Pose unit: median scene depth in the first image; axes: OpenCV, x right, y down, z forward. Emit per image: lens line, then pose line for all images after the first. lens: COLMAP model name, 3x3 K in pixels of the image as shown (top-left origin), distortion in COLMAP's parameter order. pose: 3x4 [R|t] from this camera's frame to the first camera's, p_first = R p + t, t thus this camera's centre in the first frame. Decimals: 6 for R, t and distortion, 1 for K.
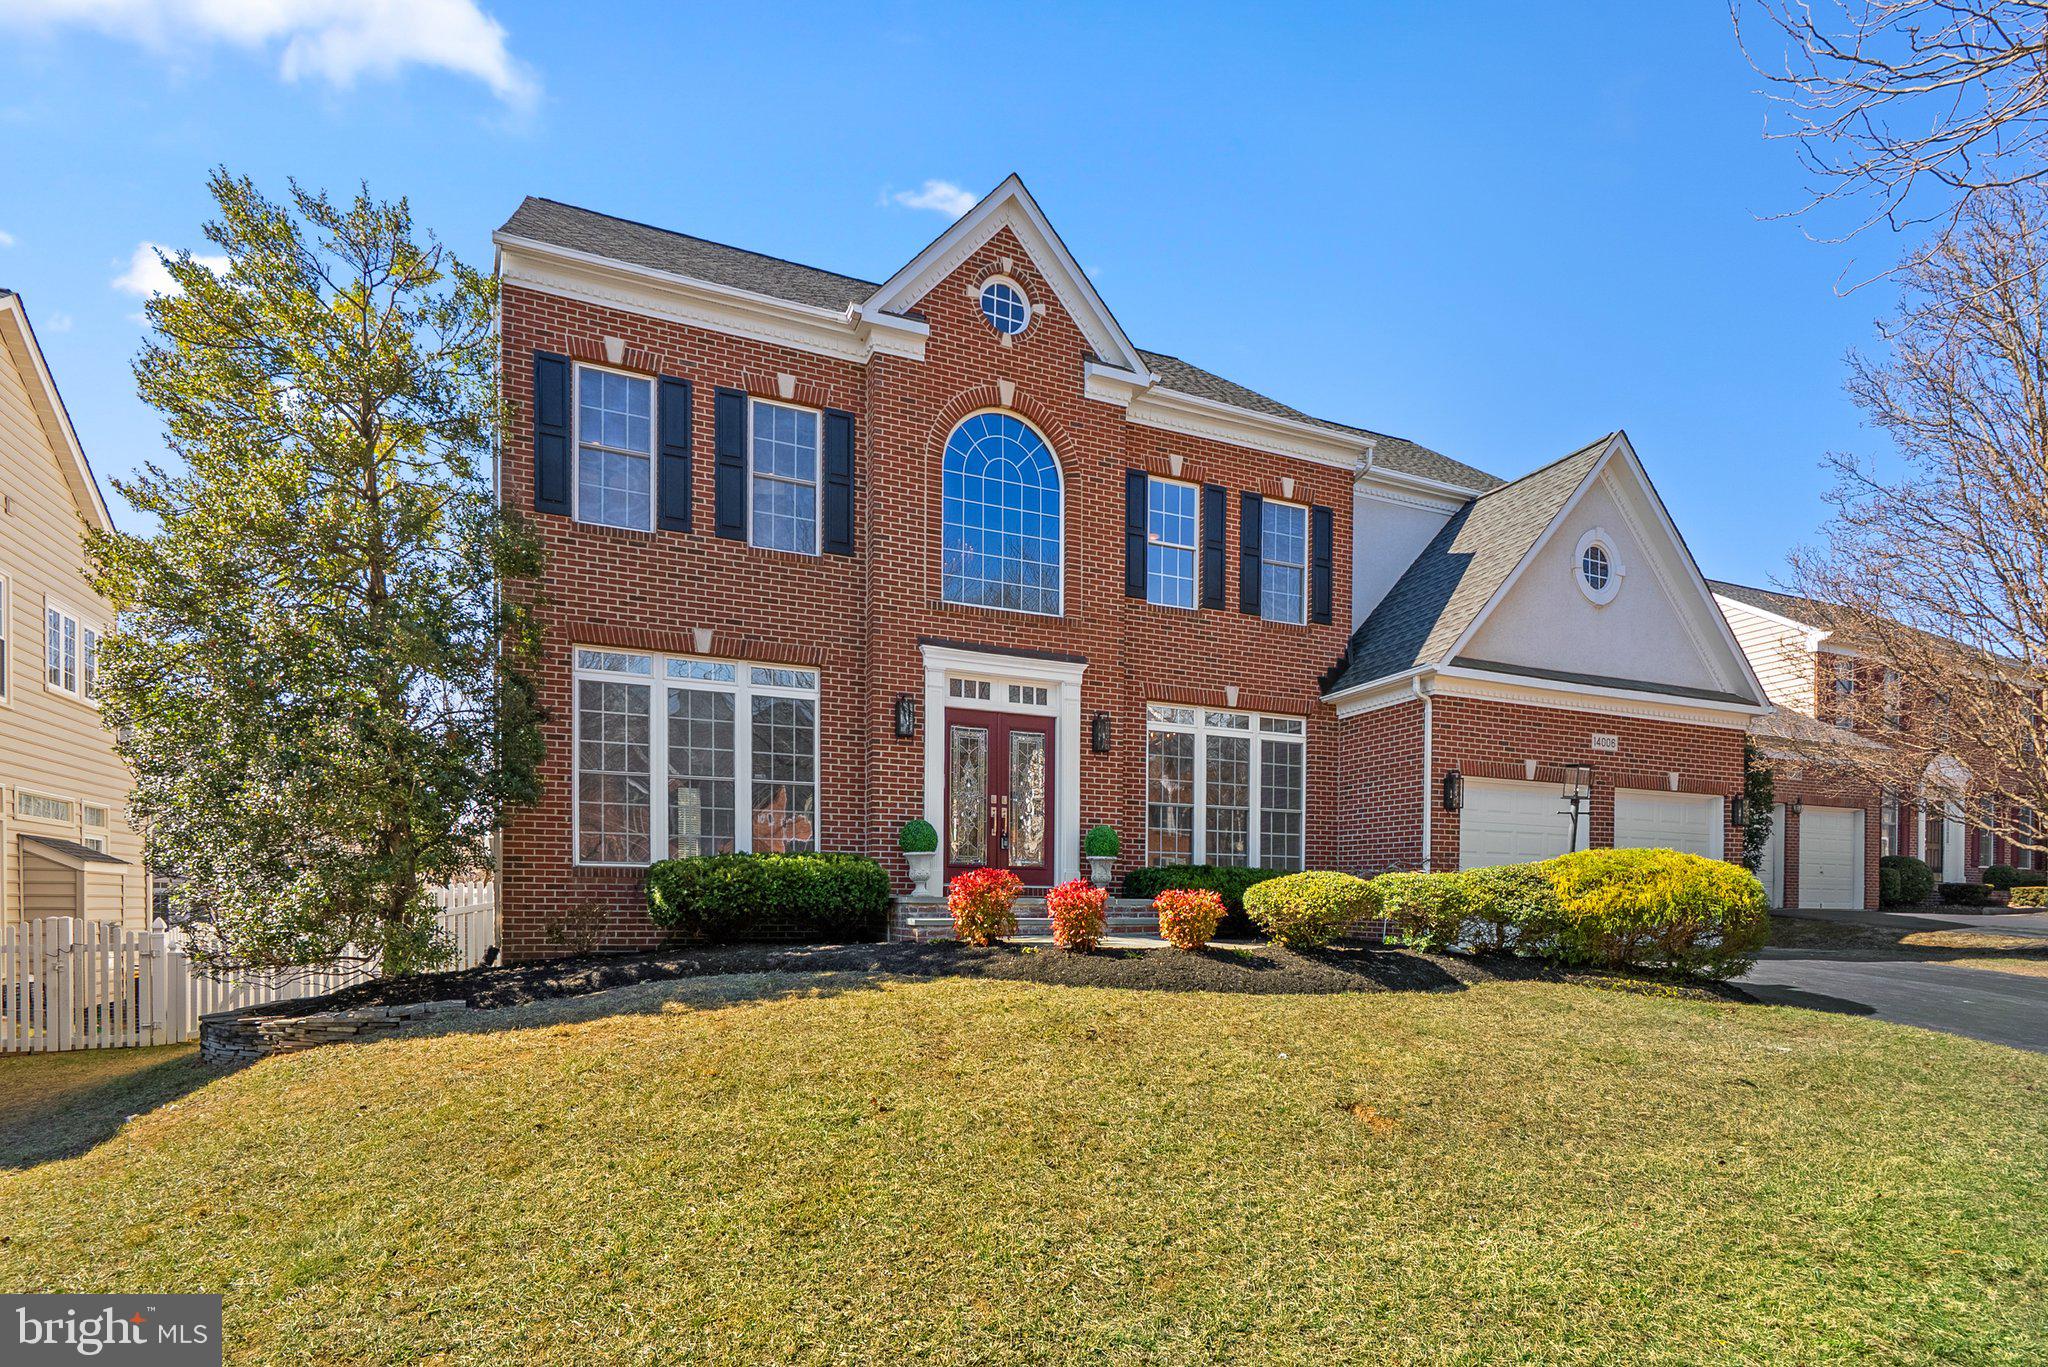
lens RADIAL K [[941.9, 0, 1026.5], [0, 941.9, 695.7], [0, 0, 1]] dist [-0.011479, 0.000364]
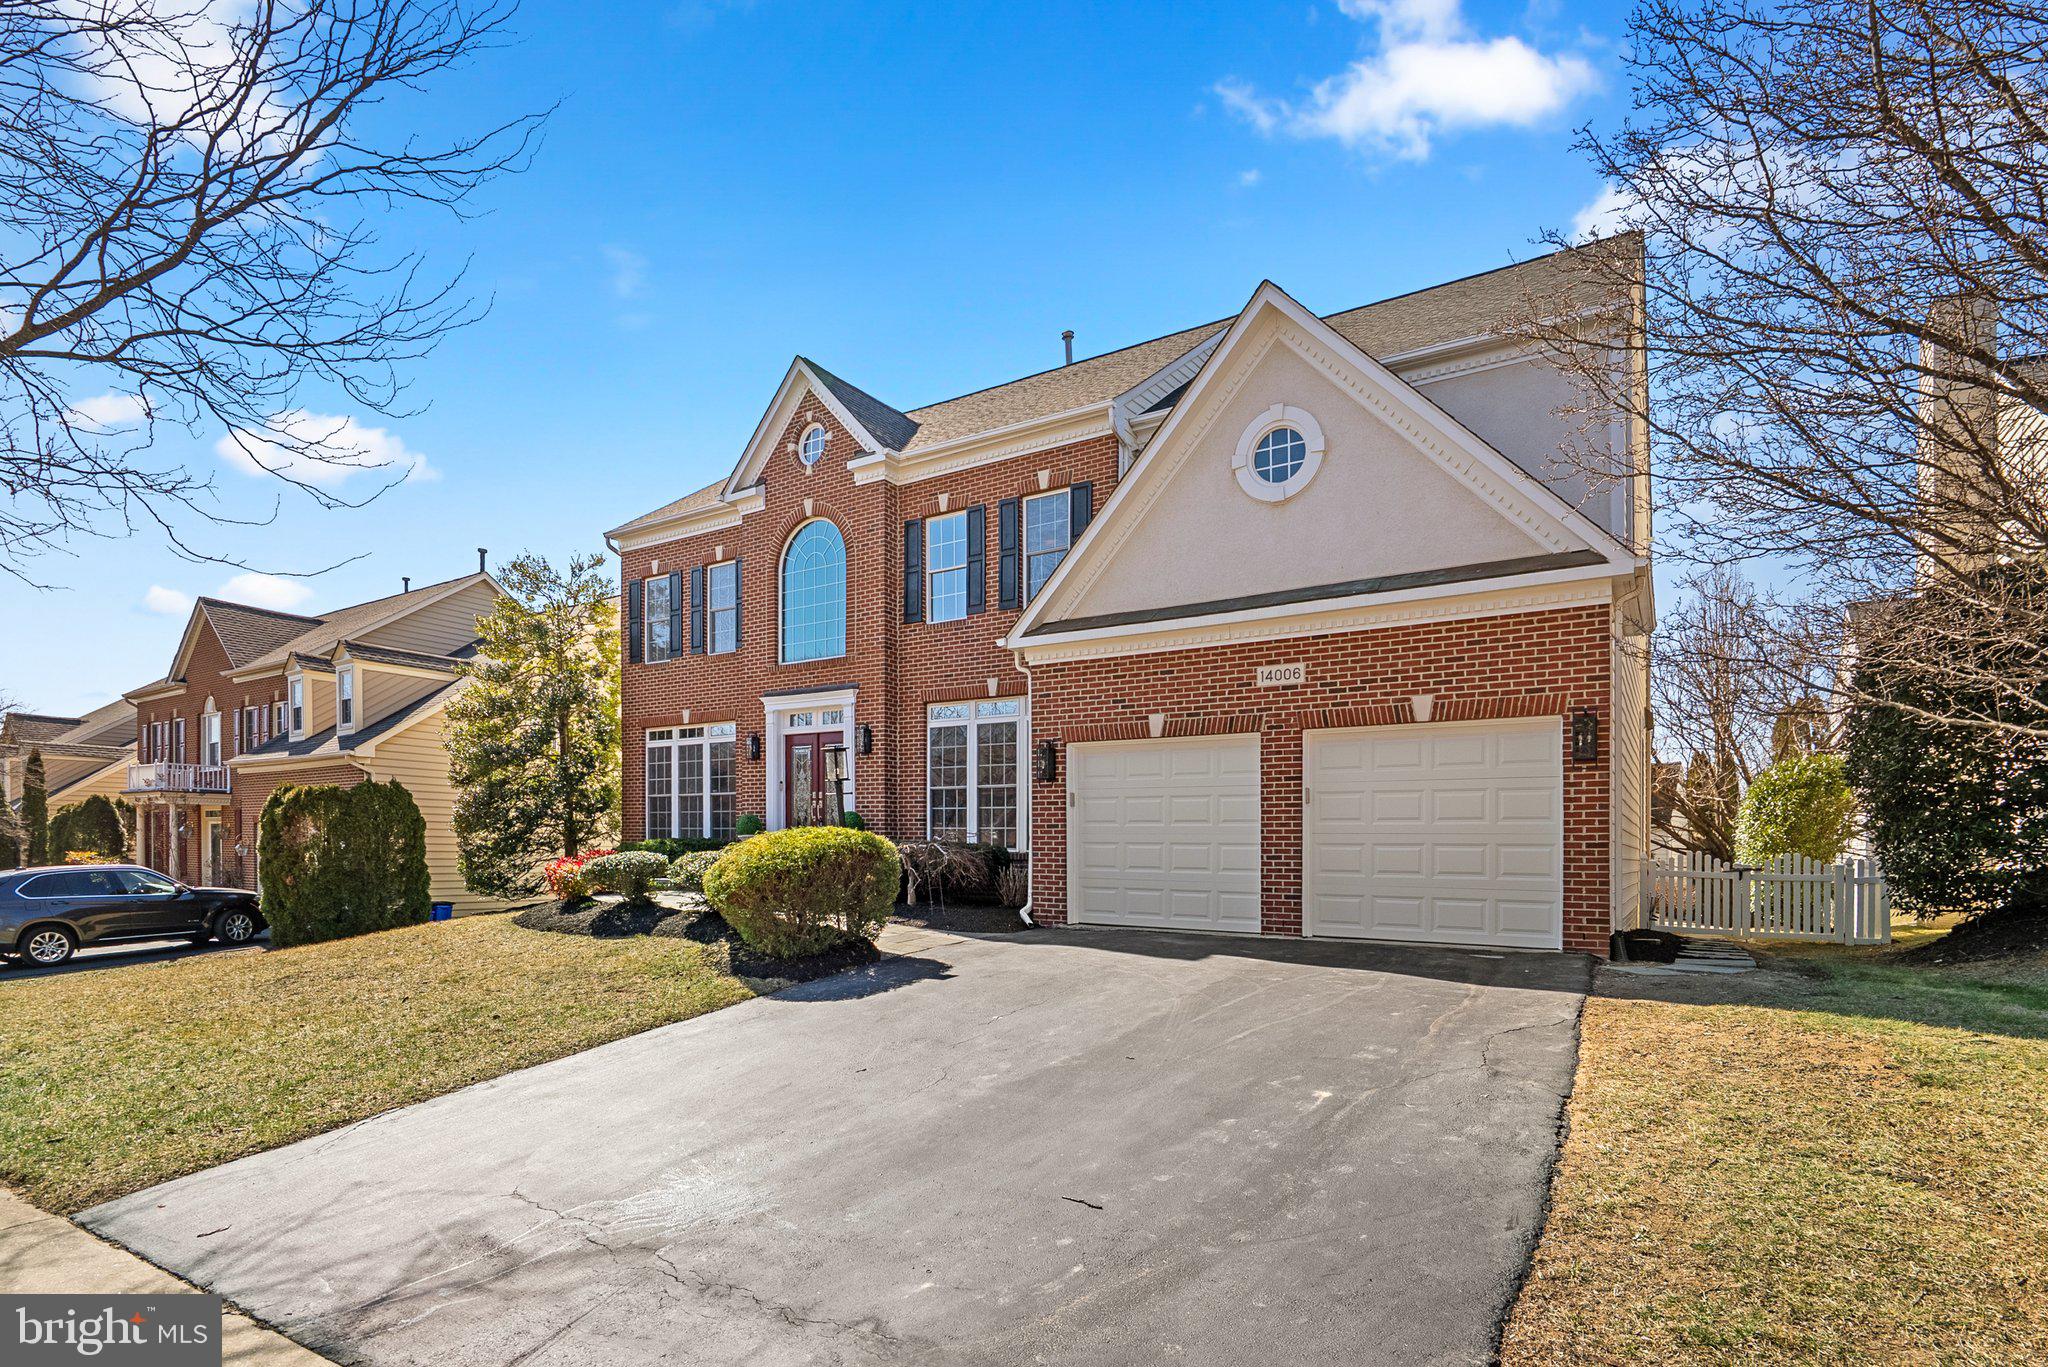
lens RADIAL K [[920.4, 0, 1019.0], [0, 920.4, 642.1], [0, 0, 1]] dist [-0.011823, -0.000018]
pose [[0.595049, -0.185449, -0.782001, 1.224726], [0.154065, 0.981289, -0.115477, 0.087713], [0.788784, -0.051764, 0.612487, 0.392816]]
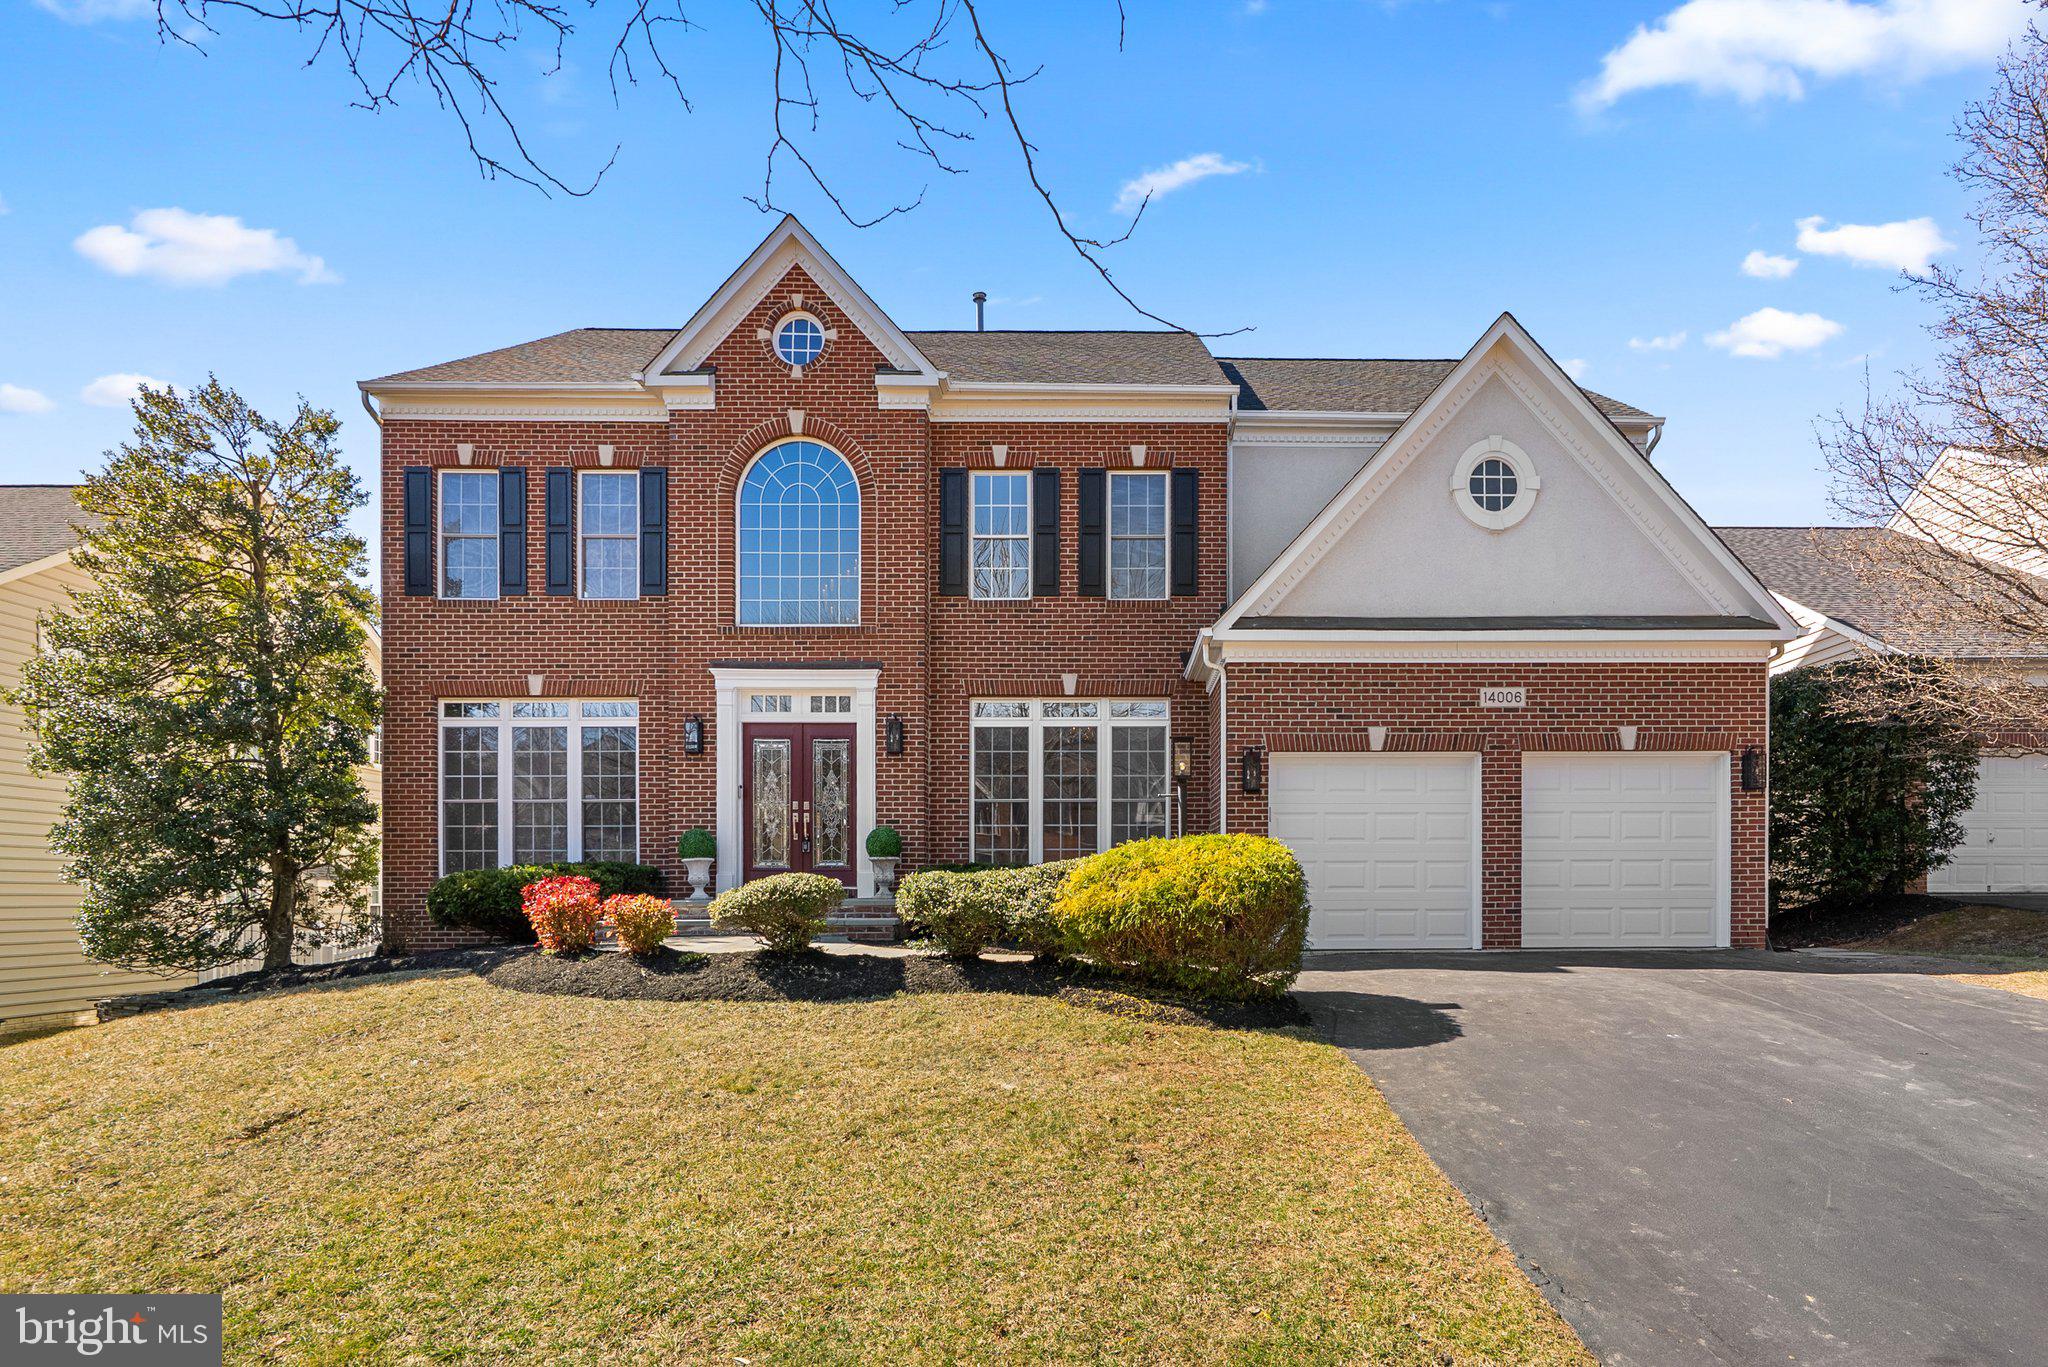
lens RADIAL K [[909.4, 0, 1066.8], [0, 909.4, 691.2], [0, 0, 1]] dist [-0.009861, 0.000168]
pose [[0.934080, -0.091428, -0.345160, 0.592334], [0.090682, 0.995711, -0.018344, 0.027266], [0.345356, -0.014165, 0.938365, 0.143083]]
